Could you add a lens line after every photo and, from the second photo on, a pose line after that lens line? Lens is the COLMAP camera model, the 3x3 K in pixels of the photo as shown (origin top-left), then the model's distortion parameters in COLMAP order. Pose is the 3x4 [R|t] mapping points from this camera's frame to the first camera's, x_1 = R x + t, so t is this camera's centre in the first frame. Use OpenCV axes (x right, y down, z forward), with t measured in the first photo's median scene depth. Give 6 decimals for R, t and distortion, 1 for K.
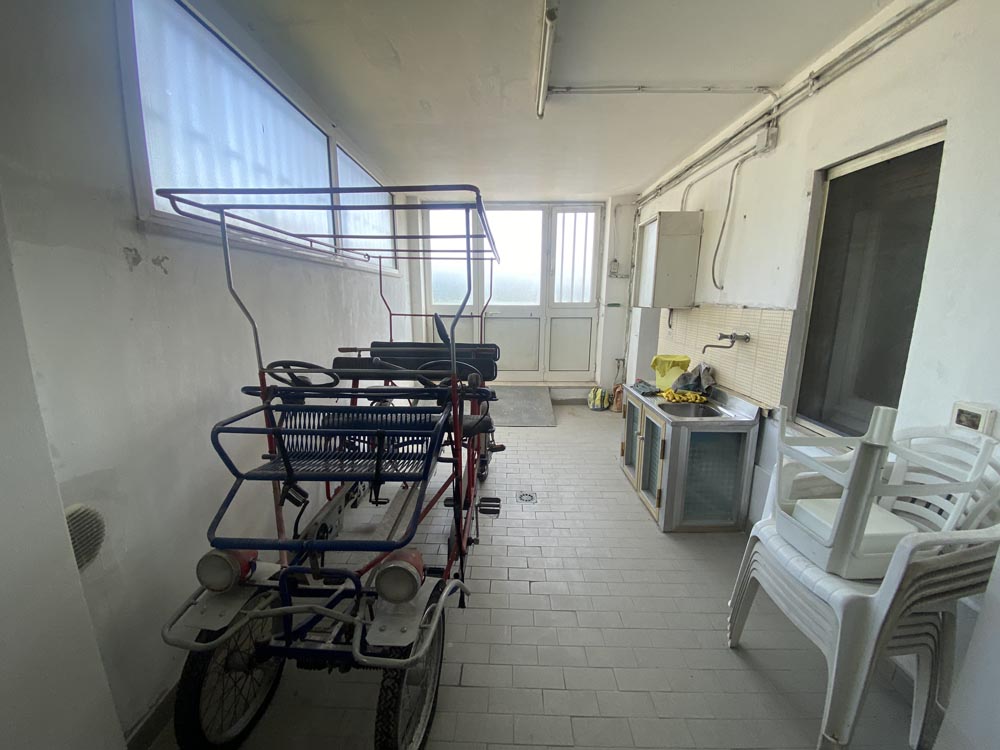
lens RADIAL K [[403.3, 0, 498.1], [0, 403.3, 380.4], [0, 0, 1]] dist [-0.014276, -0.002330]
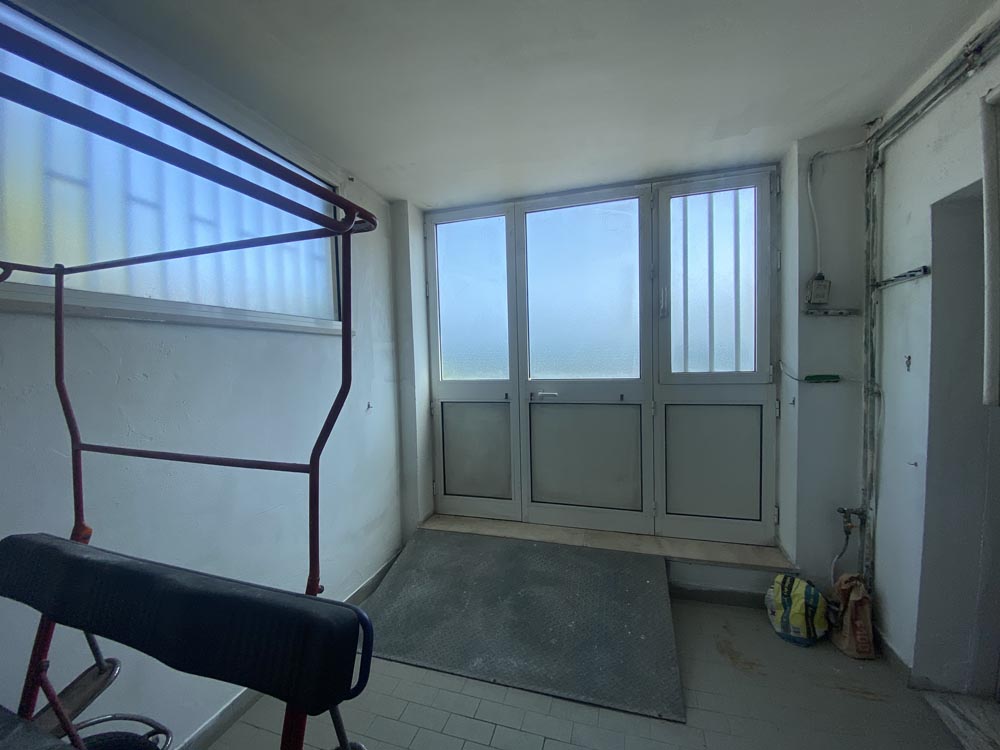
lens RADIAL K [[403.3, 0, 496.3], [0, 403.3, 367.4], [0, 0, 1]] dist [-0.014276, -0.002330]
pose [[0.957327, -0.016810, -0.288517, 0.078961], [-0.032956, 0.985446, -0.166764, -0.115805], [0.287121, 0.169156, 0.942840, 0.496417]]
